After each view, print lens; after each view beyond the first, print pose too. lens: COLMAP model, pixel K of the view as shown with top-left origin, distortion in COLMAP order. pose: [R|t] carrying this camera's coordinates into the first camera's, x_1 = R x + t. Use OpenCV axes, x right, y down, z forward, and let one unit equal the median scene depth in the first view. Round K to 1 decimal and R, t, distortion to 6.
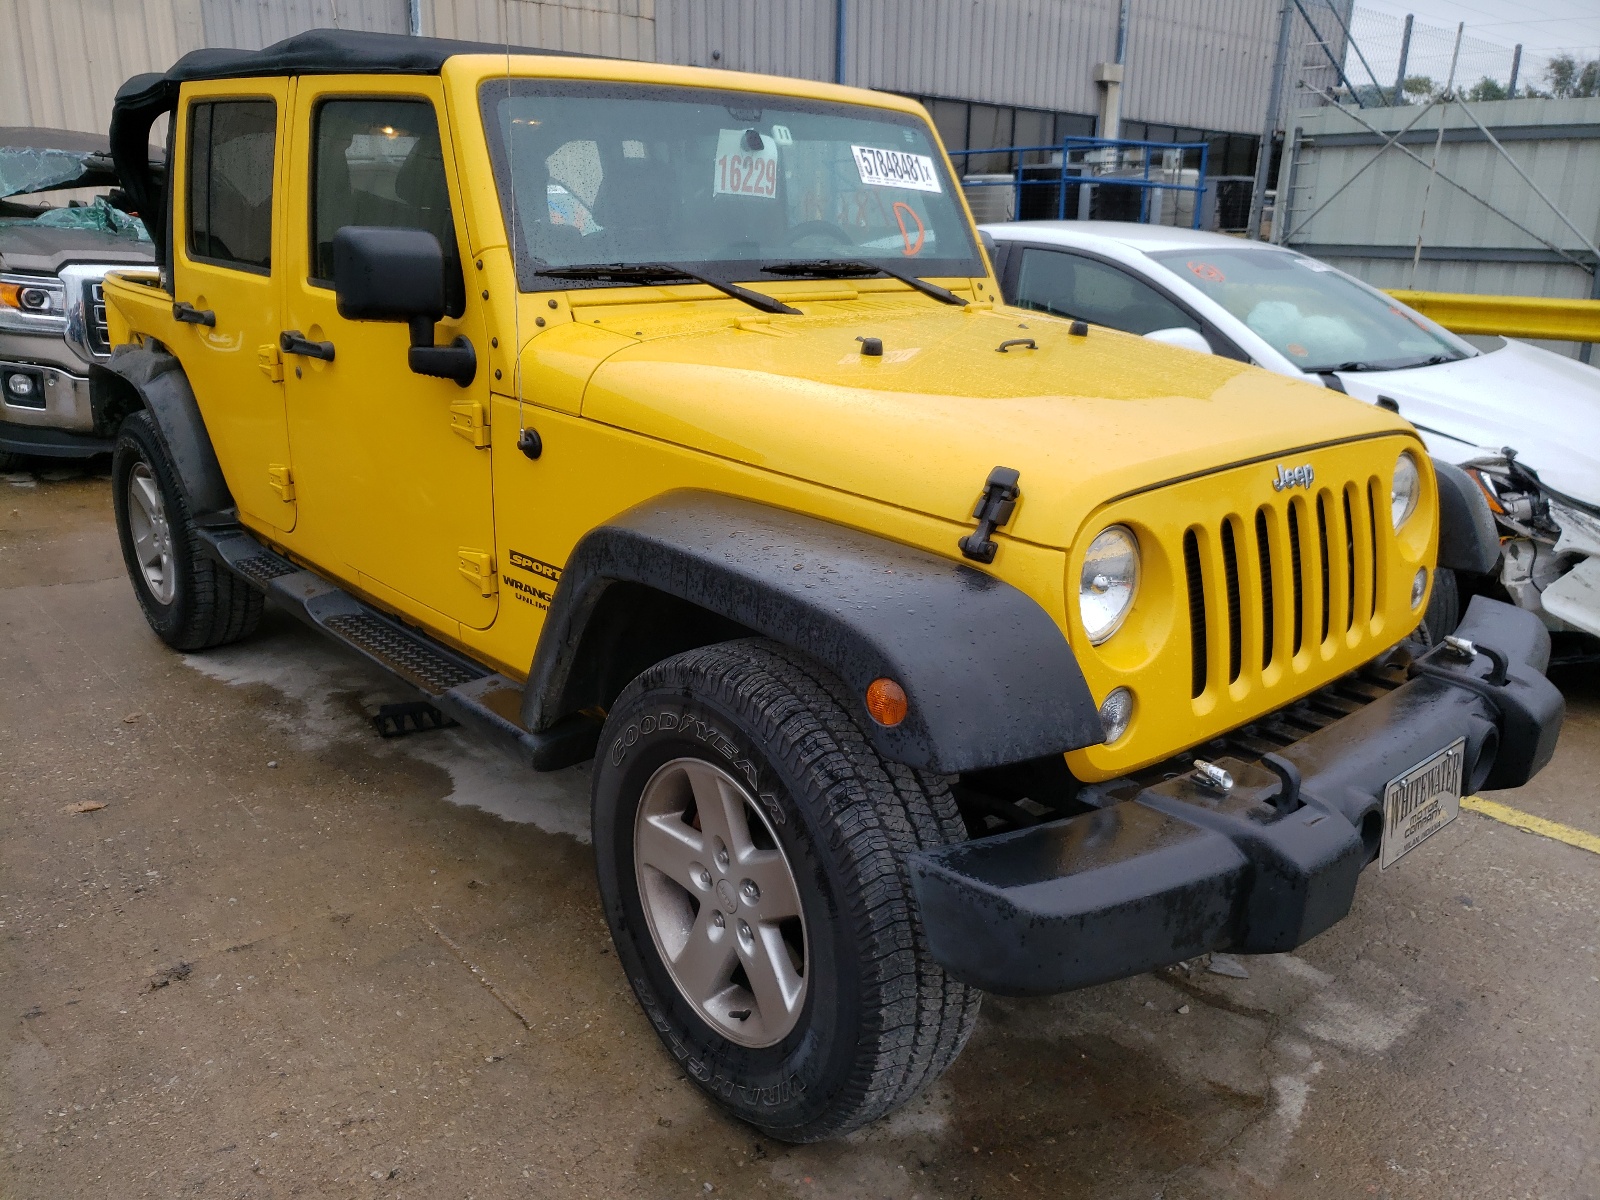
lens RADIAL K [[1226.9, 0, 800.0], [0, 1226.9, 600.0], [0, 0, 1]] dist [-0.044126, 0.073682]
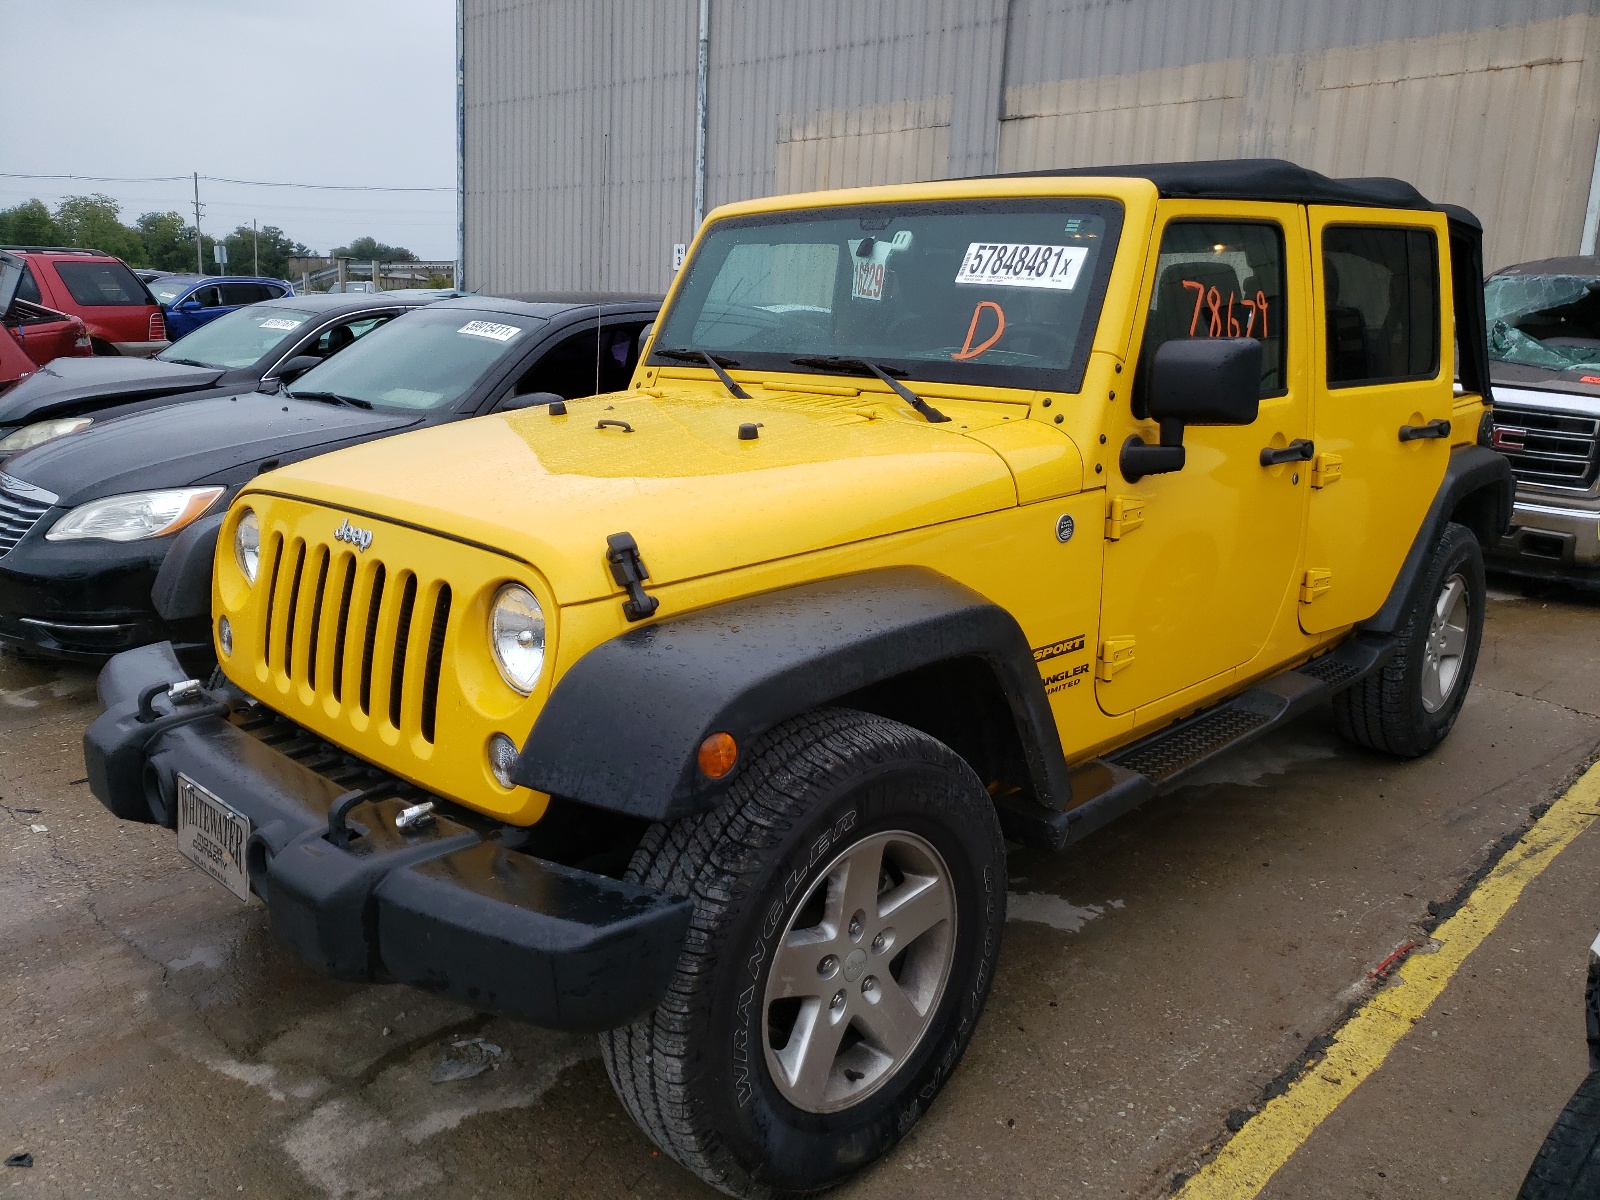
lens RADIAL K [[1242.7, 0, 797.1], [0, 1242.7, 578.5], [0, 0, 1]] dist [0.006547, 0.013885]
pose [[0.086702, 0.194309, -0.977101, 1.211701], [-0.315071, 0.935800, 0.158138, -0.287927], [0.945099, 0.294146, 0.142357, 0.974062]]
